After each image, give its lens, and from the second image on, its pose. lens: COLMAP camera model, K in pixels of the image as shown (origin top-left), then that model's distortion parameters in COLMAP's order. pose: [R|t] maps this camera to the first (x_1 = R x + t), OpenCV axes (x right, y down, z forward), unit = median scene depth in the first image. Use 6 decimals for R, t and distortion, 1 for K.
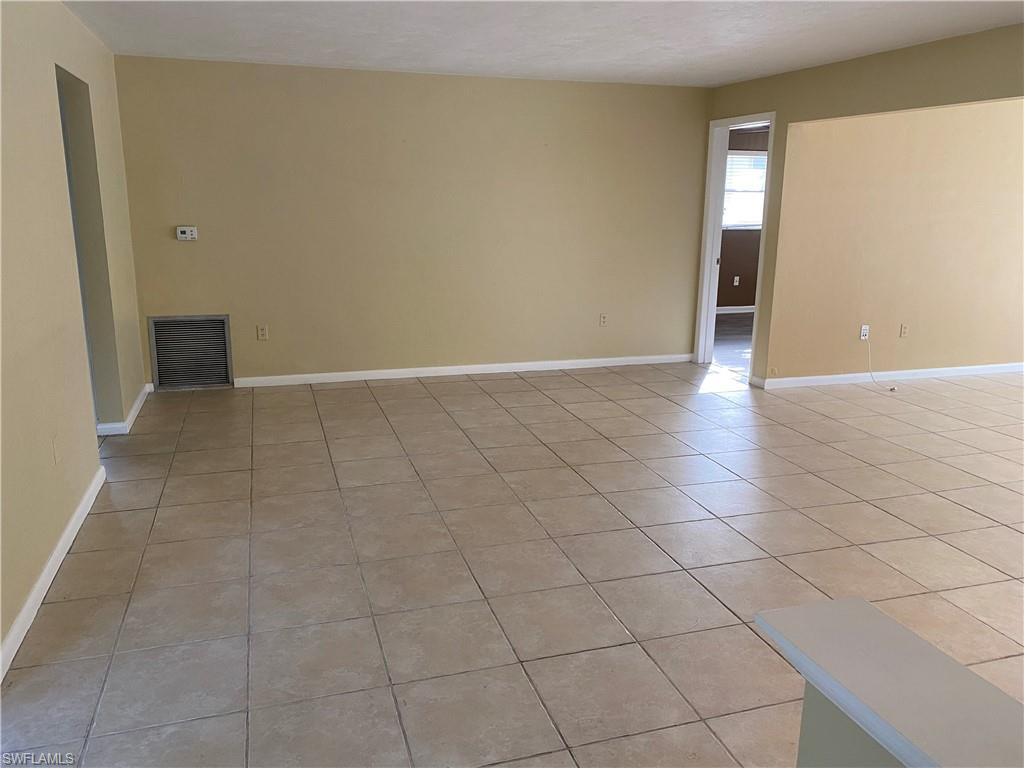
lens RADIAL K [[779.6, 0, 509.8], [0, 779.6, 367.1], [0, 0, 1]] dist [0.030796, 0.000122]
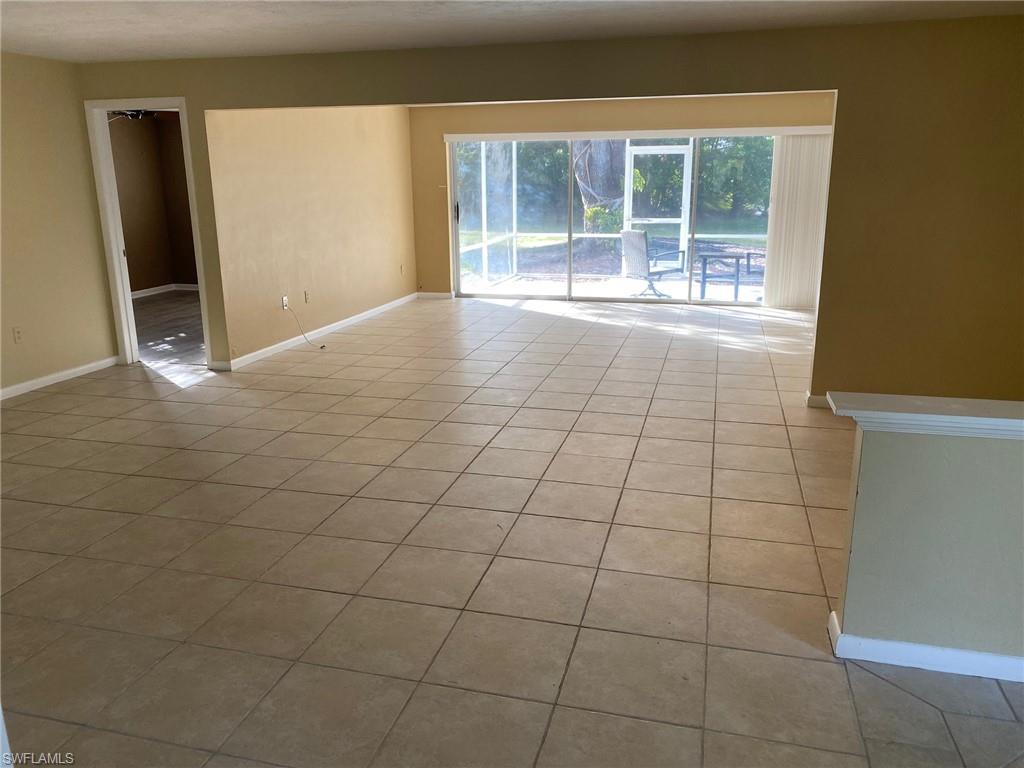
lens RADIAL K [[778.2, 0, 512.0], [0, 778.2, 384.0], [0, 0, 1]] dist [-0.005546, -0.006027]
pose [[0.530658, -0.234287, 0.814562, -0.353013], [0.199139, 0.968599, 0.148860, -0.037311], [-0.823860, 0.083217, 0.560651, 0.137880]]
